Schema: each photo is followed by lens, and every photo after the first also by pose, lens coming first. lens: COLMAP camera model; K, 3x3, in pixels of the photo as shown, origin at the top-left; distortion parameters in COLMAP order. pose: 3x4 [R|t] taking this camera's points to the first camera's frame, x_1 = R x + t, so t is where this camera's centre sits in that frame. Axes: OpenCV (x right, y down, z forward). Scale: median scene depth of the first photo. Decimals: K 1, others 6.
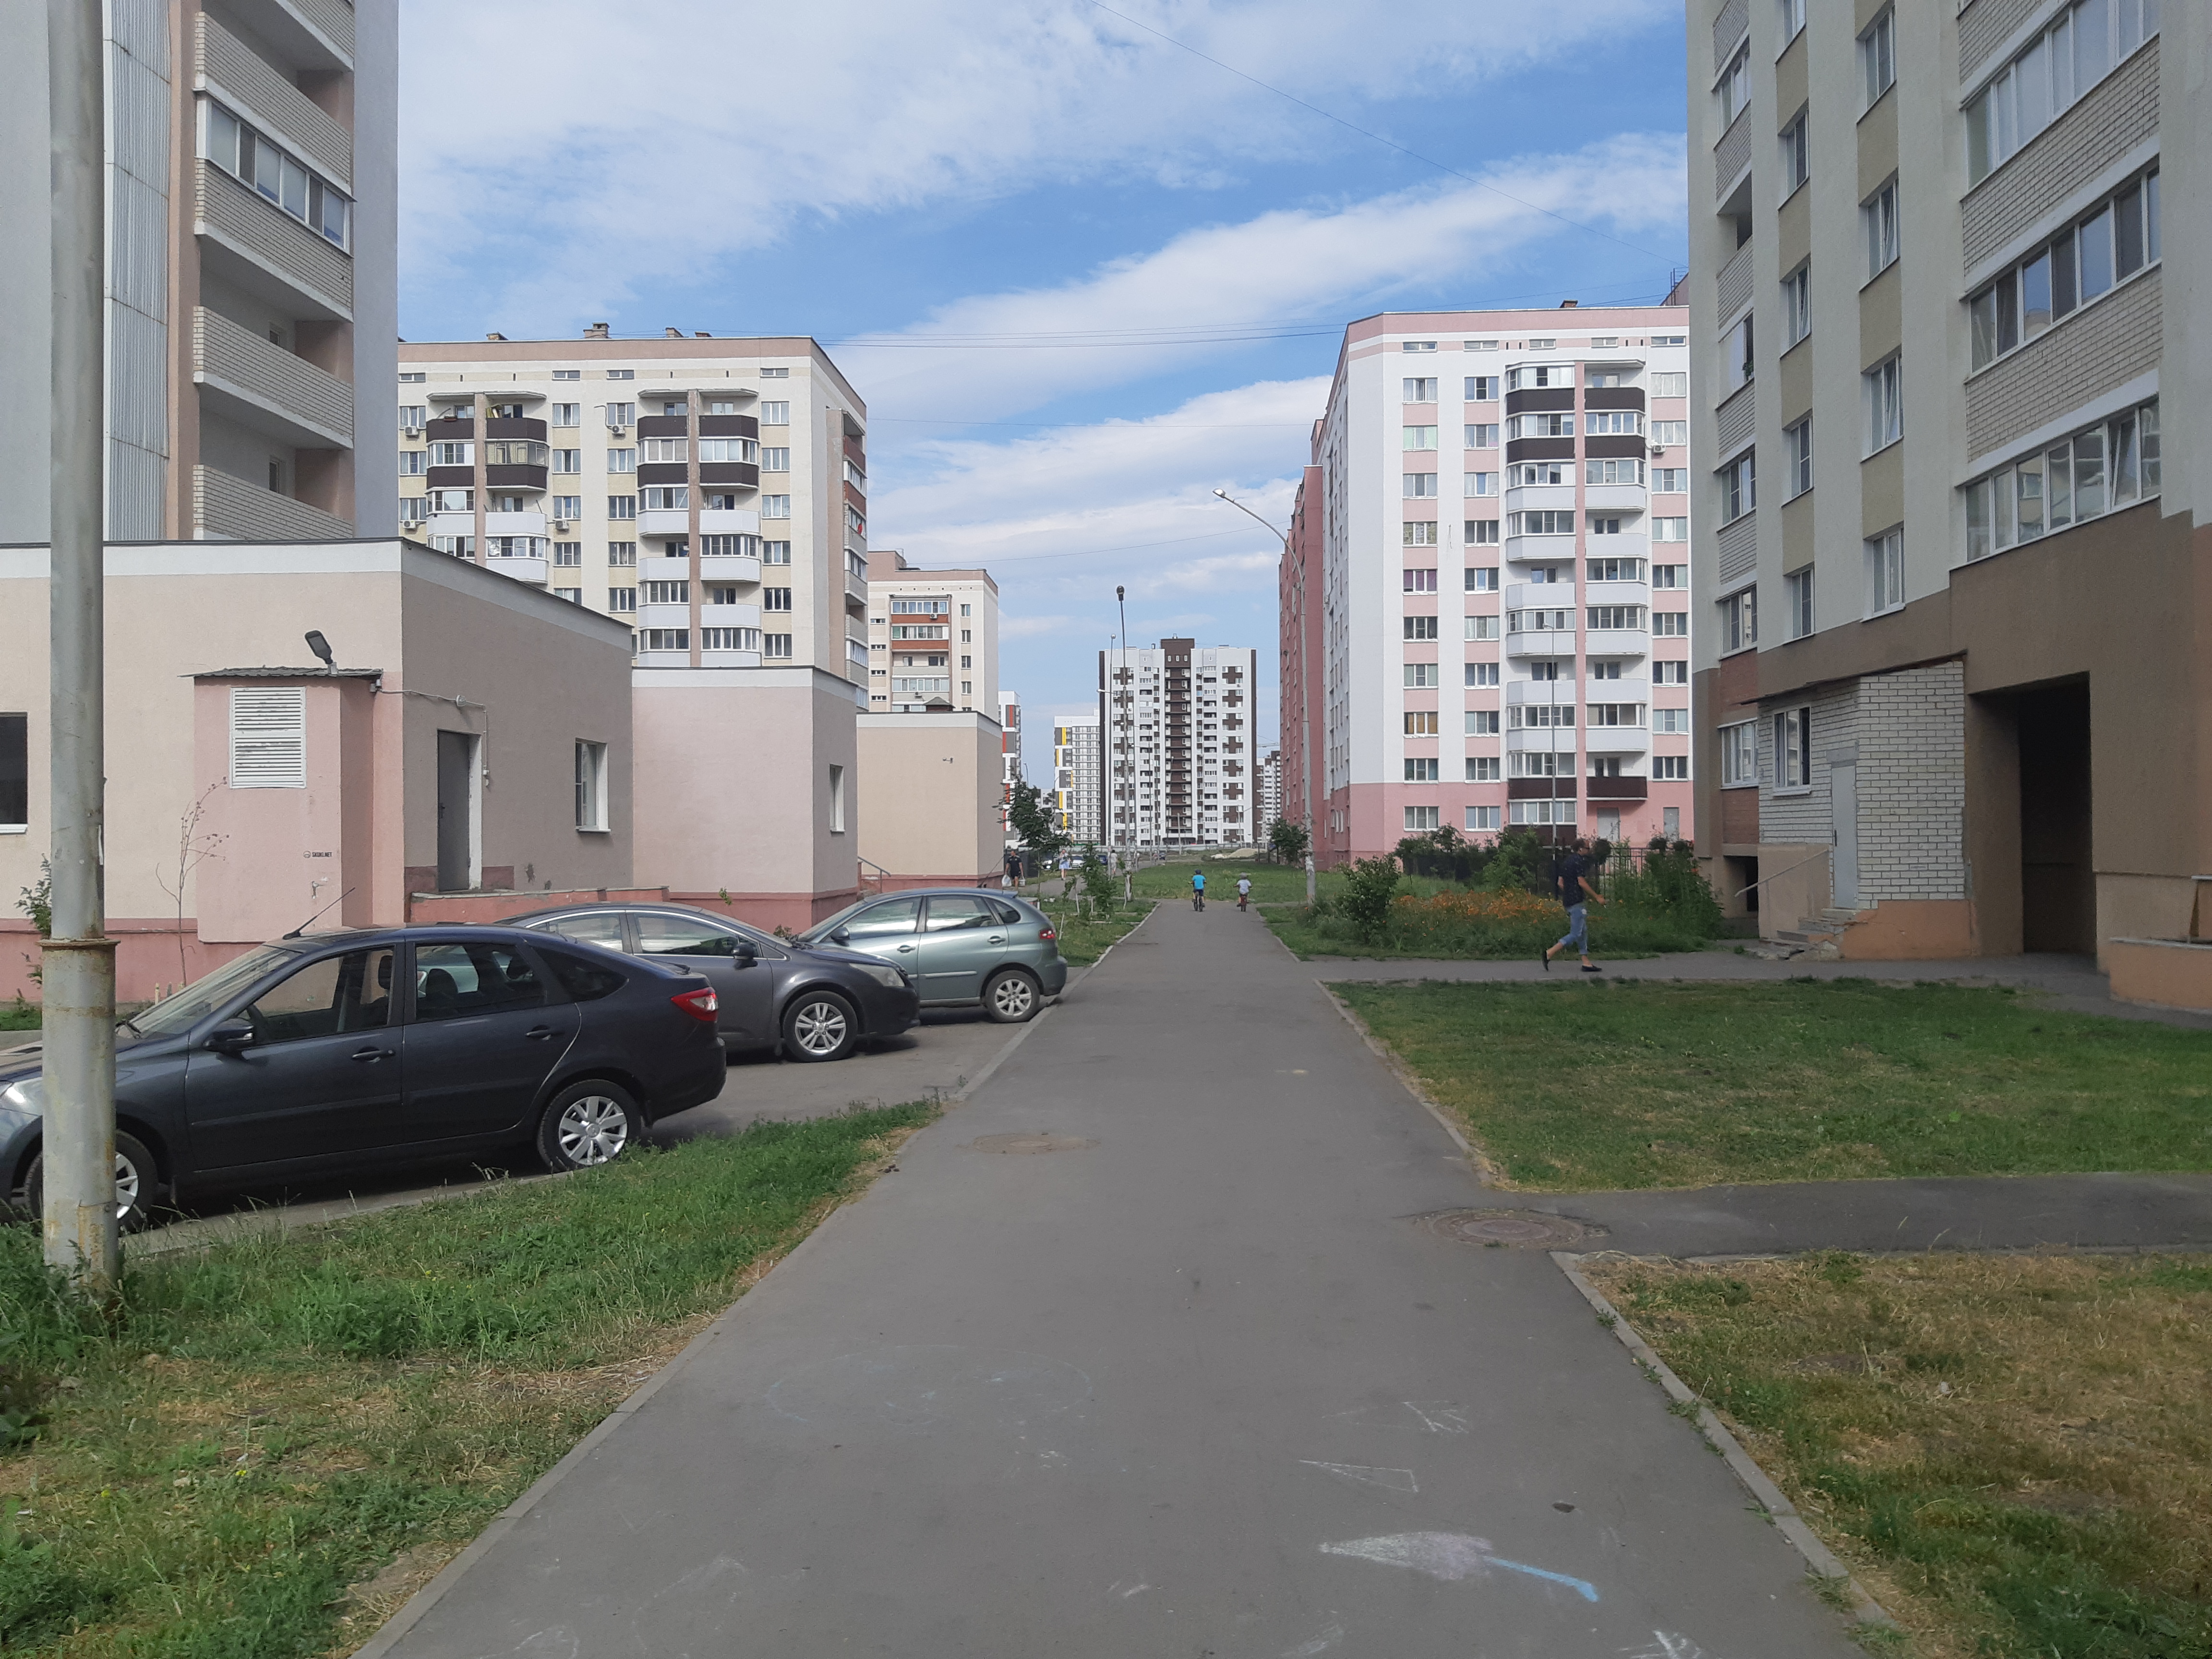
lens RADIAL K [[1745.6, 0, 1149.0], [0, 1745.6, 826.8], [0, 0, 1]] dist [0.129230, -0.198504]
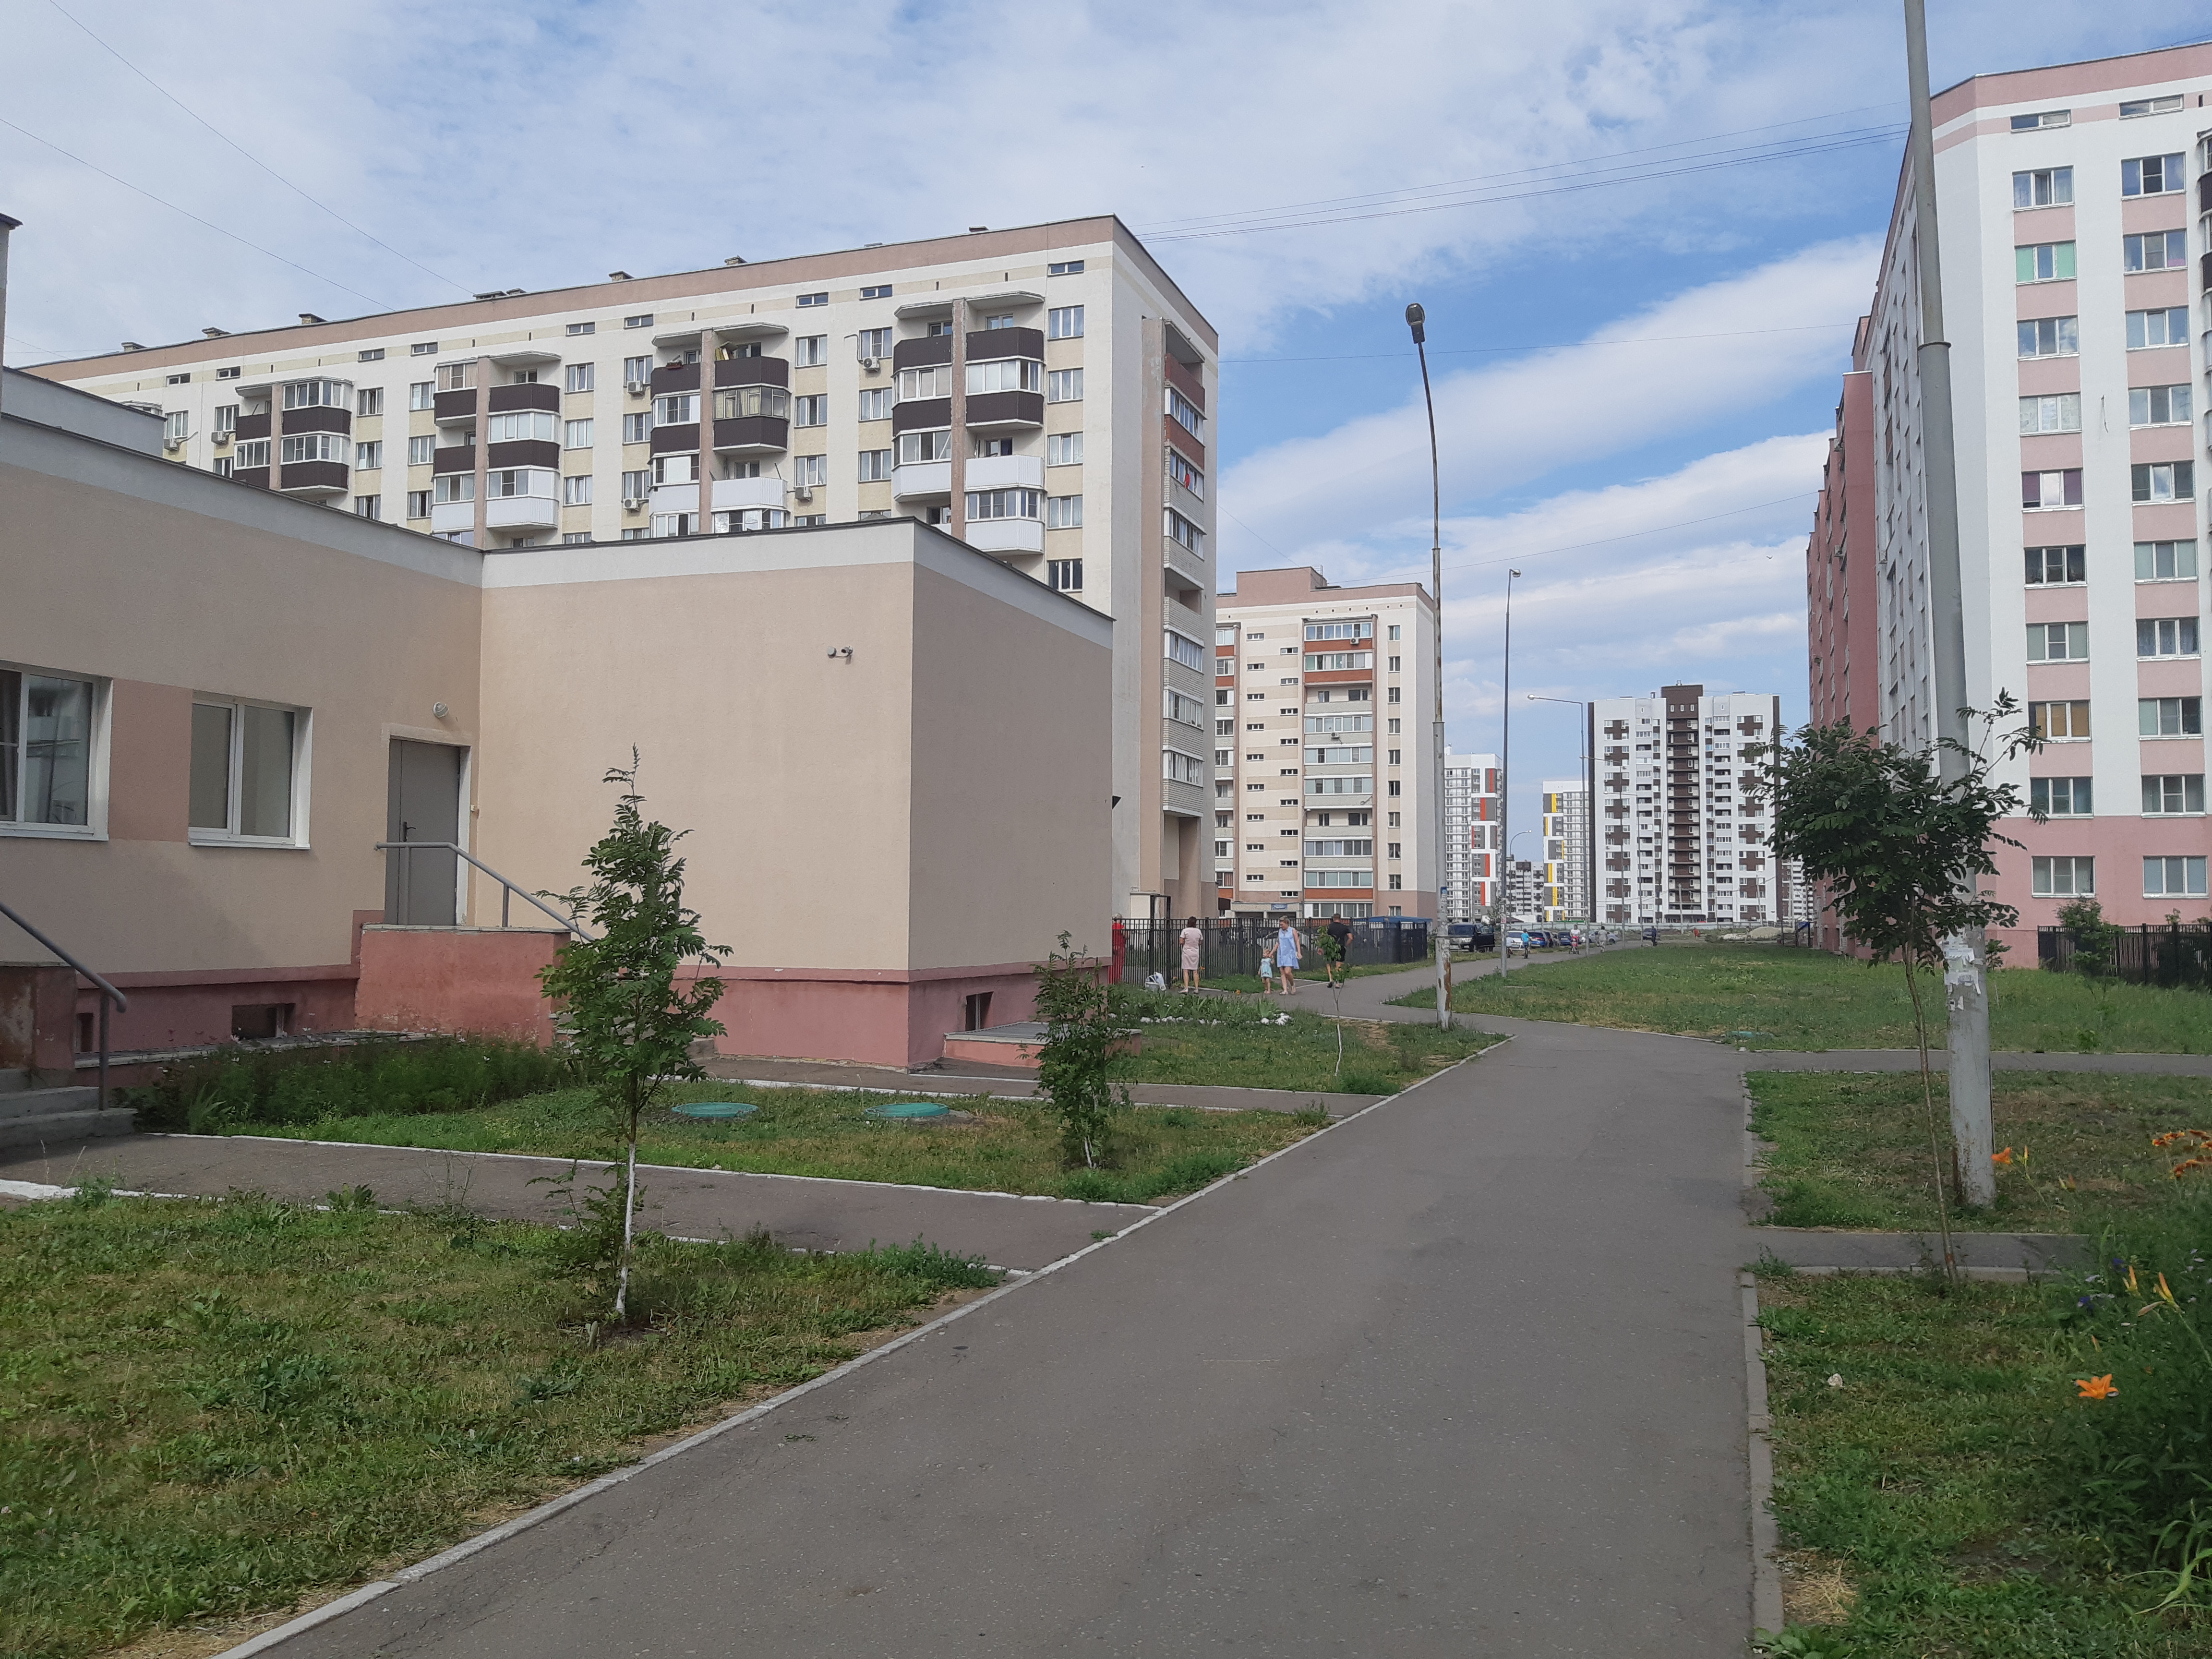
lens RADIAL K [[1745.6, 0, 1149.0], [0, 1745.6, 826.8], [0, 0, 1]] dist [0.129230, -0.198504]
pose [[0.960056, -0.006927, -0.279721, 0.023733], [-0.005335, 0.999059, -0.043052, 0.005907], [0.279755, 0.042824, 0.959116, 0.305264]]
